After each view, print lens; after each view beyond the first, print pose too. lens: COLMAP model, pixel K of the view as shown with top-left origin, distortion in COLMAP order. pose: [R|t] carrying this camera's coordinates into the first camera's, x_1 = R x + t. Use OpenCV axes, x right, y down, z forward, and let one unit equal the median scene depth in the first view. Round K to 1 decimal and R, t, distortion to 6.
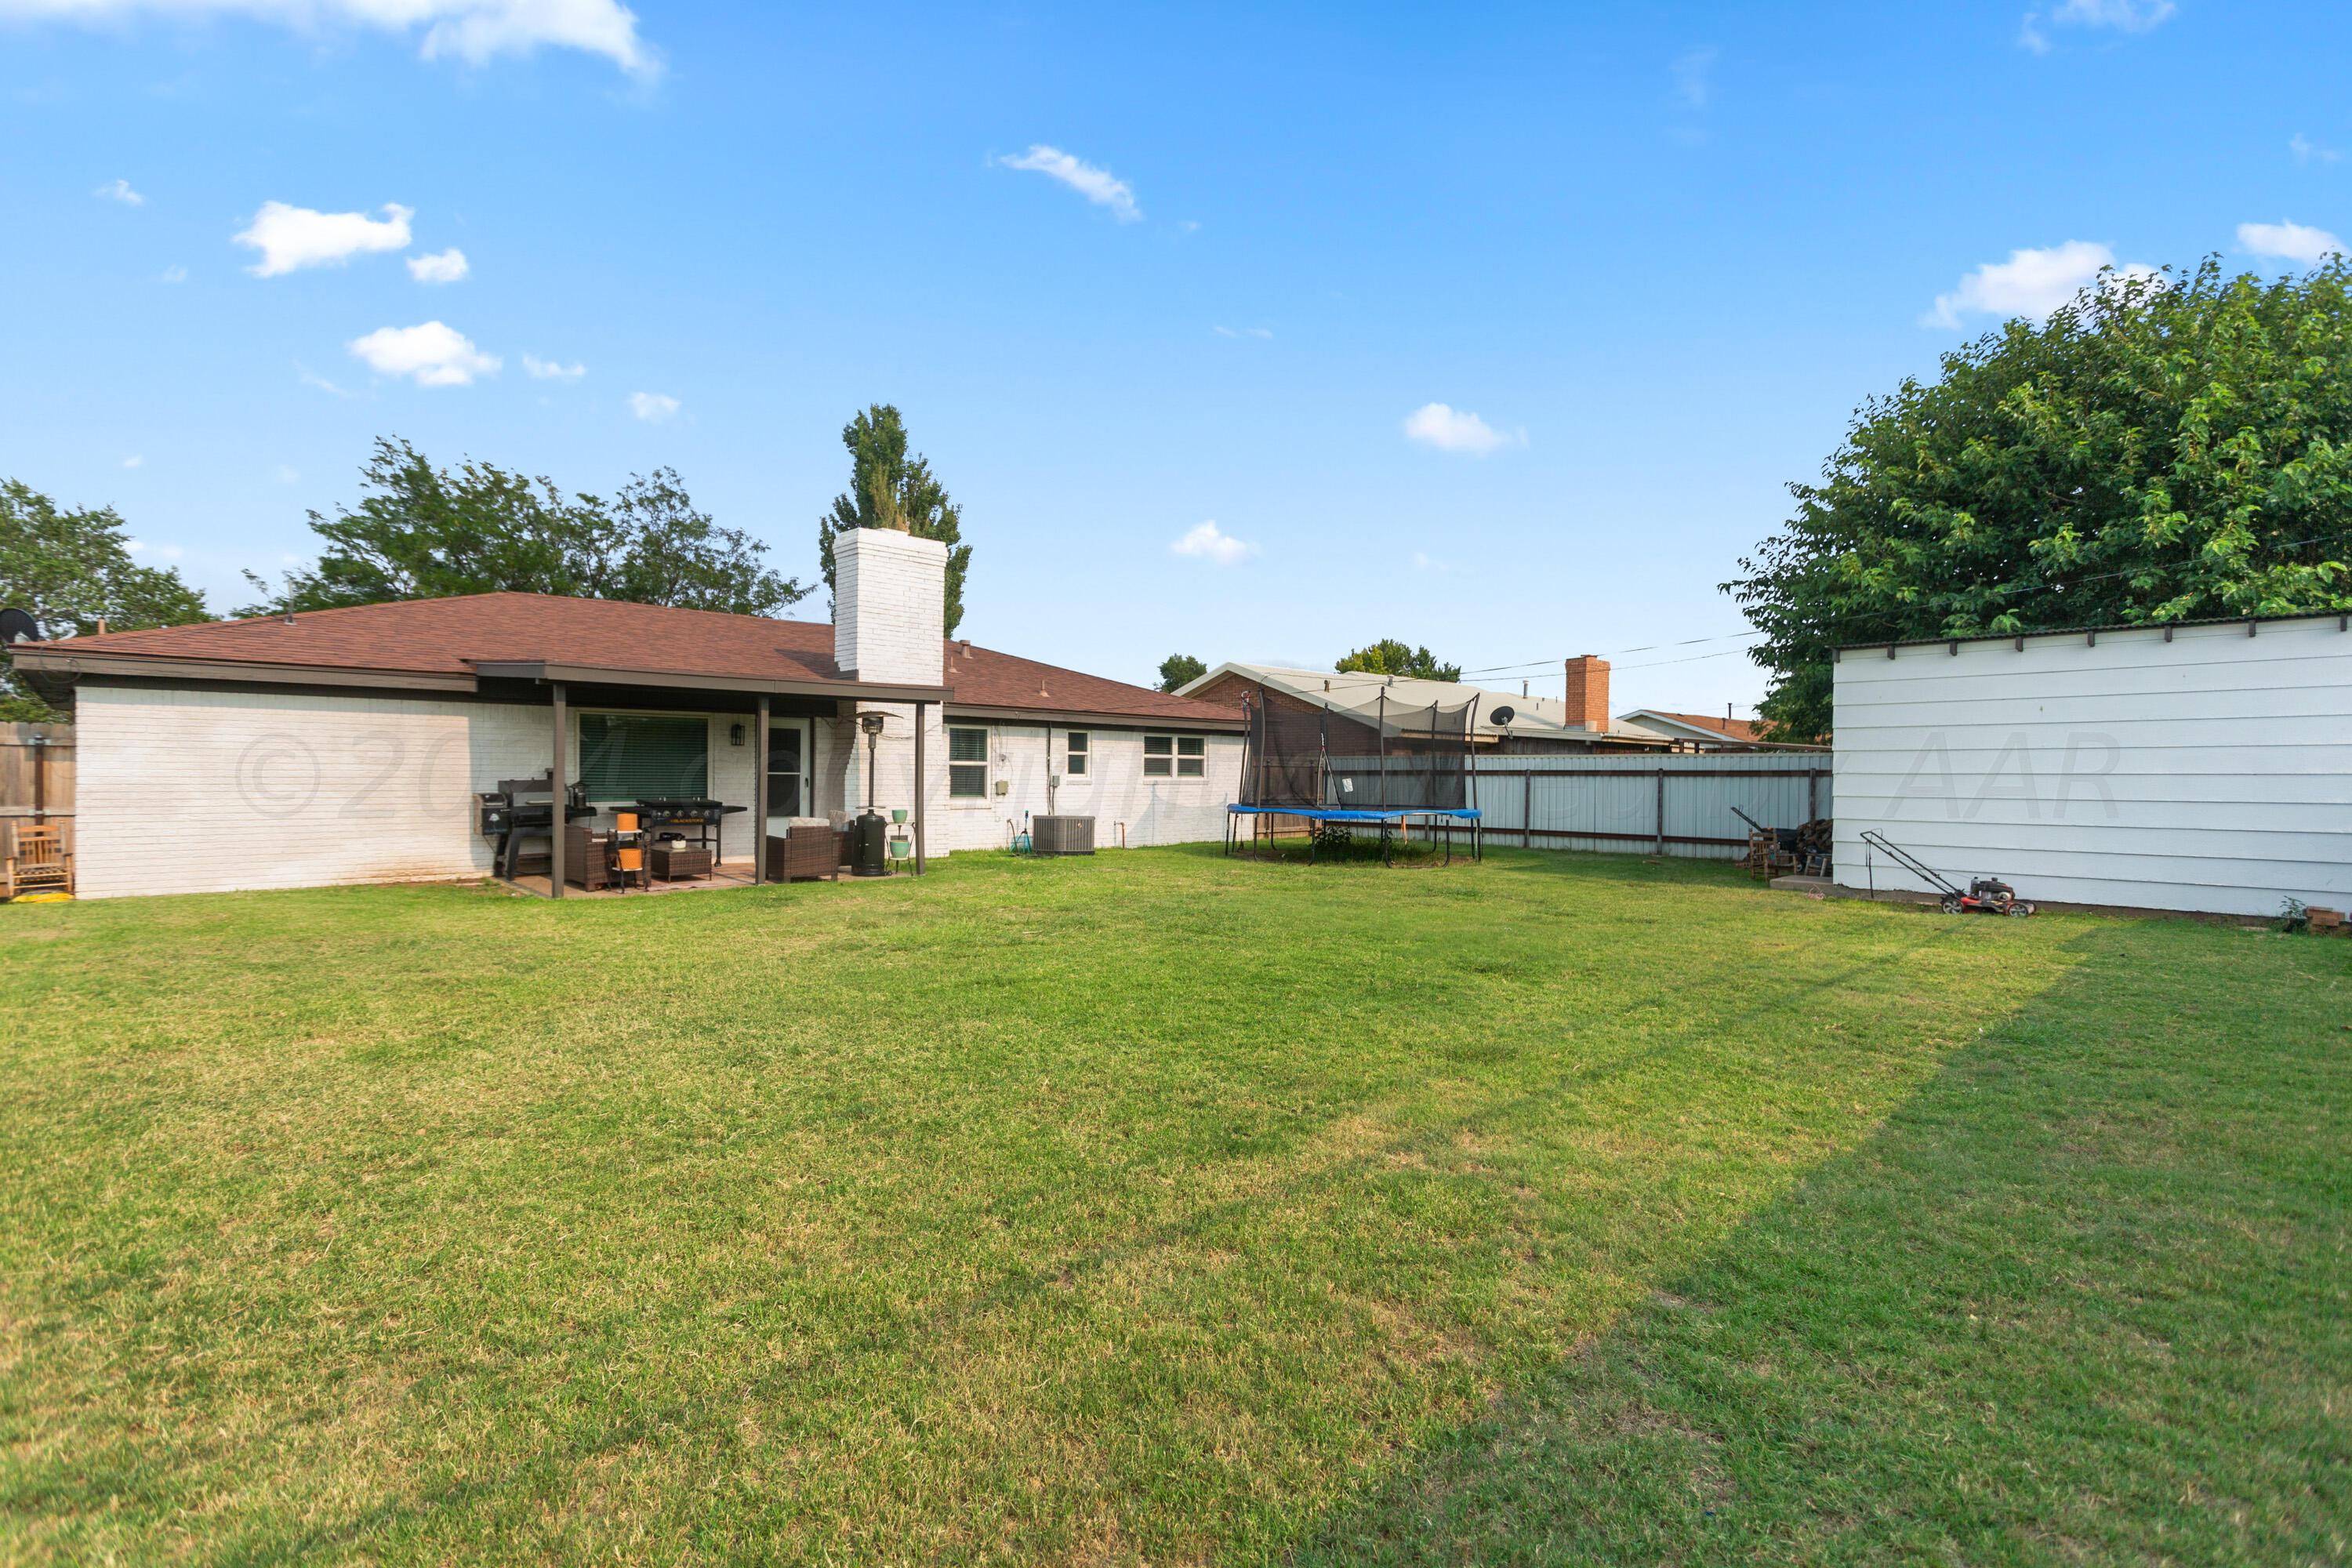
lens RADIAL K [[1125.3, 0, 1182.6], [0, 1125.3, 766.6], [0, 0, 1]] dist [0.002793, -0.000208]
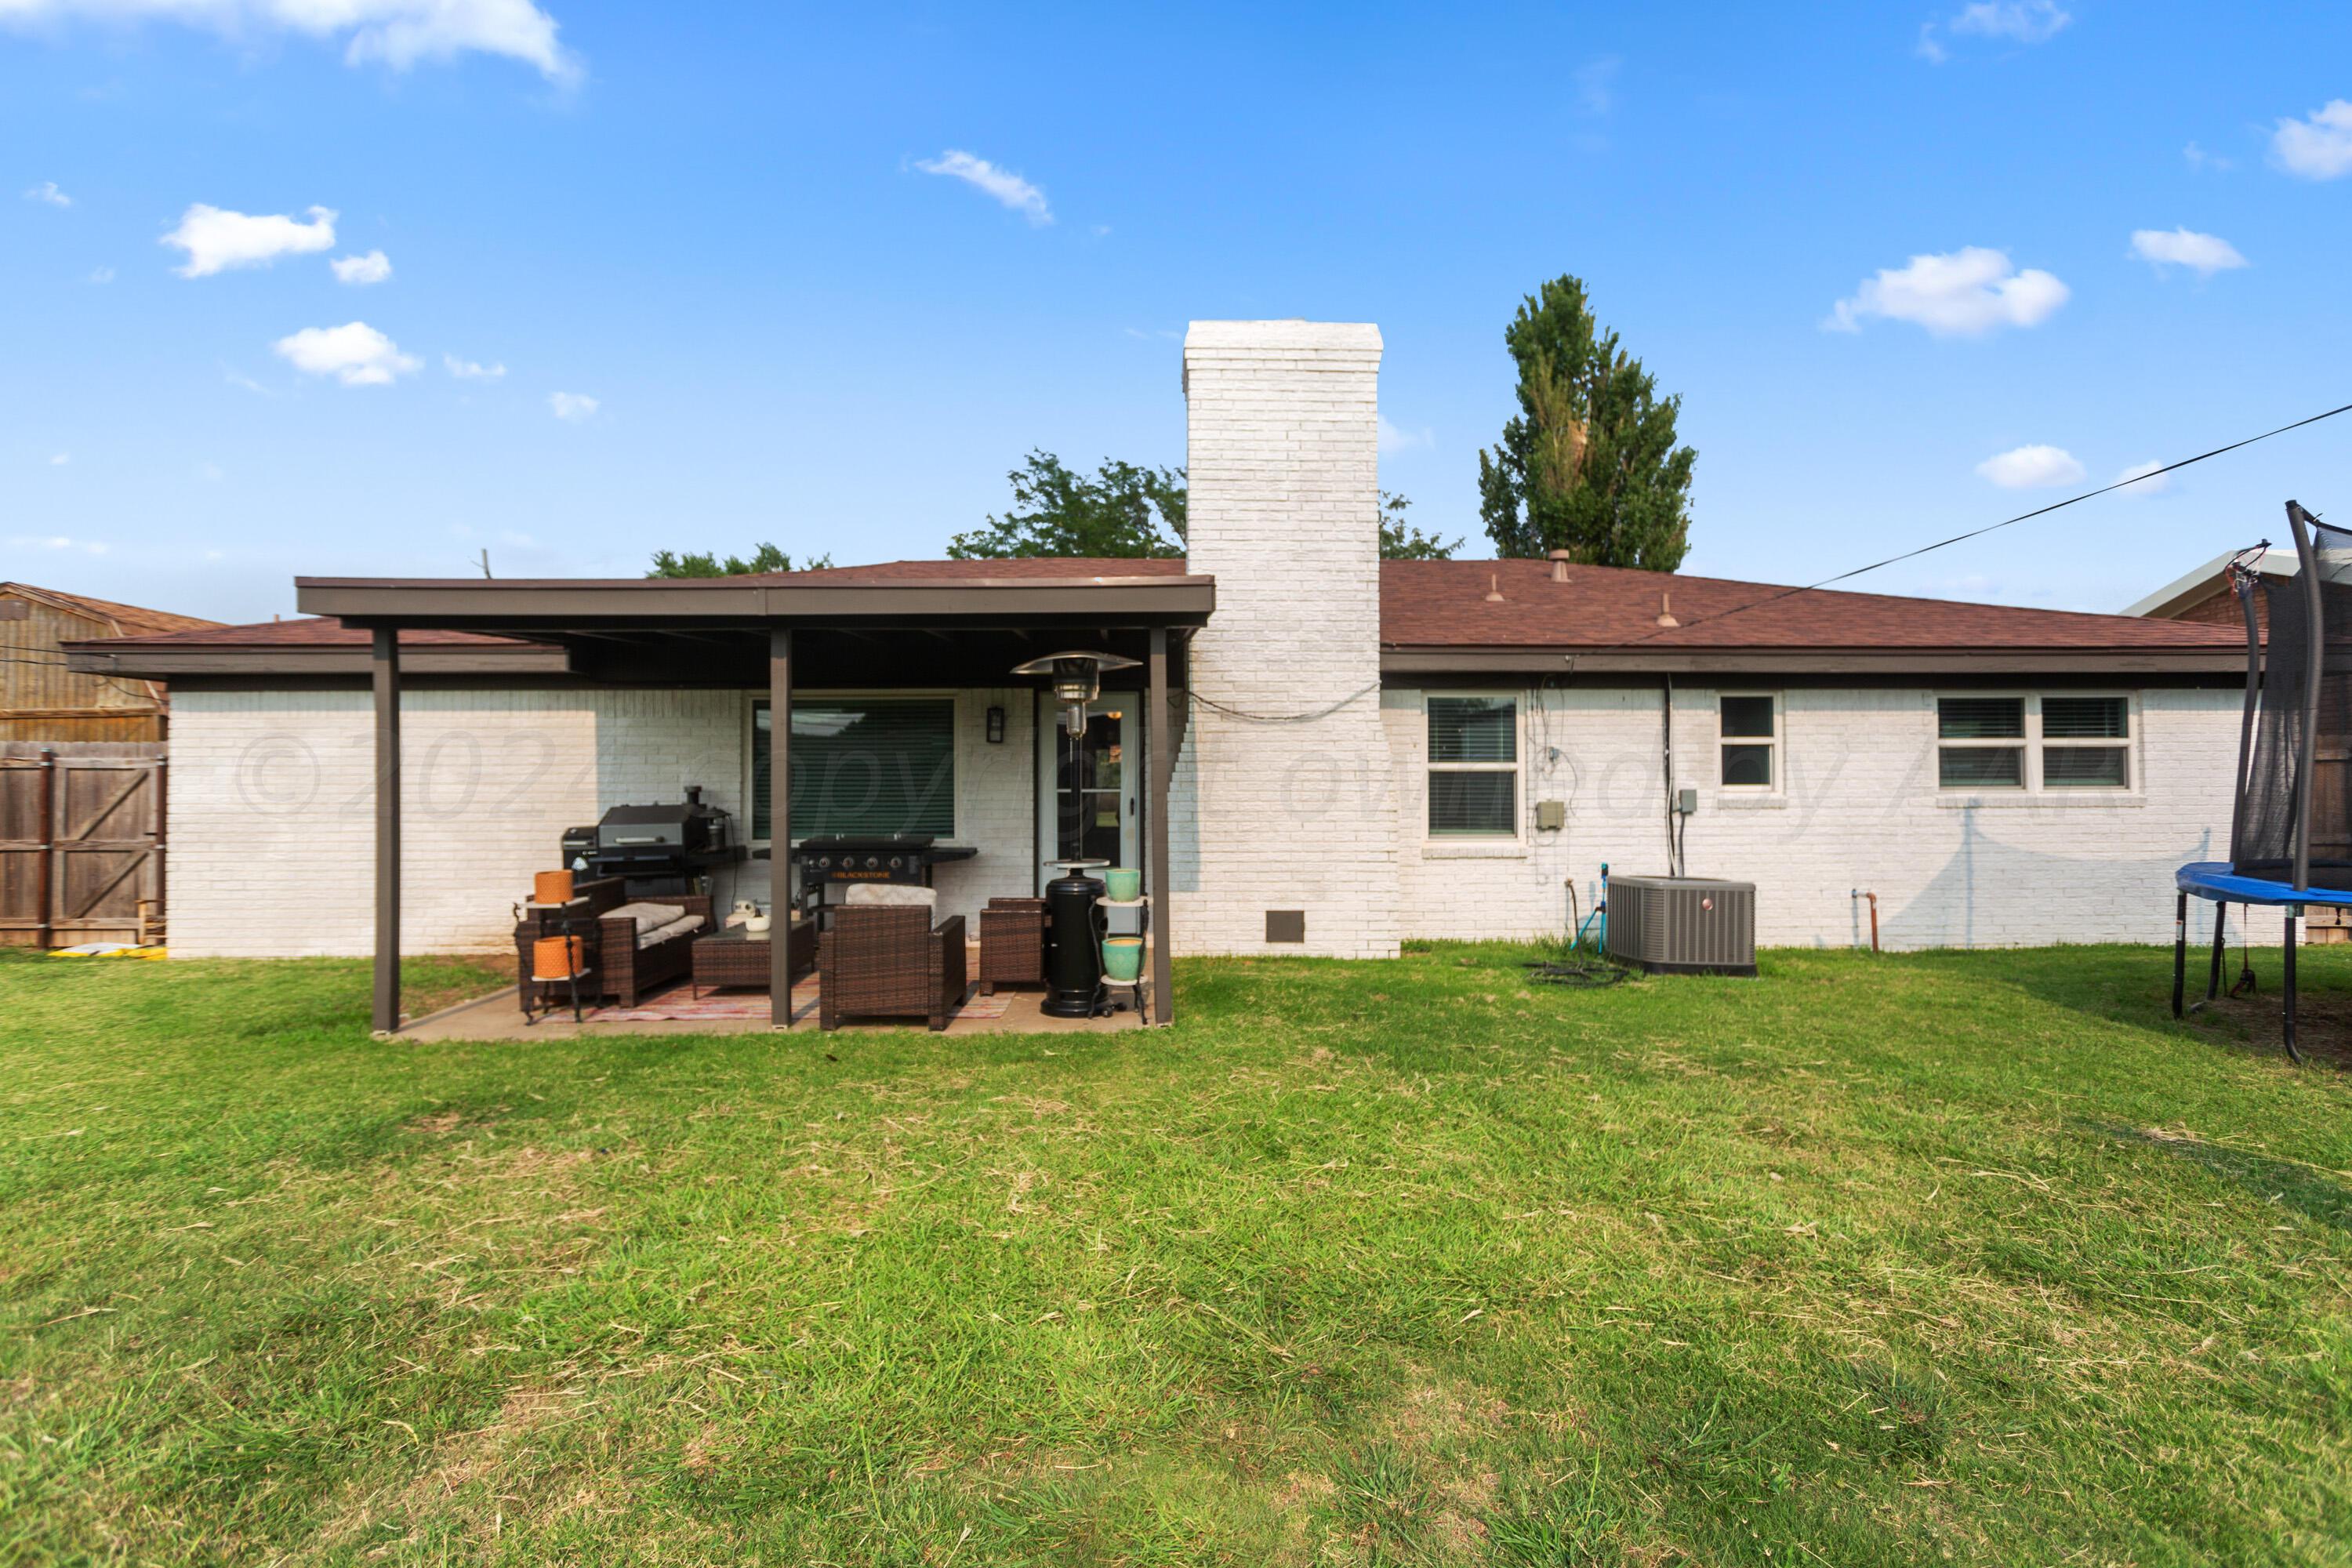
lens RADIAL K [[1105.9, 0, 1173.8], [0, 1105.9, 780.2], [0, 0, 1]] dist [0.004762, -0.000085]
pose [[0.742814, -0.016139, -0.669303, 0.035989], [0.015296, 0.999858, -0.007134, 0.003962], [0.669323, -0.004939, 0.742955, 0.495933]]
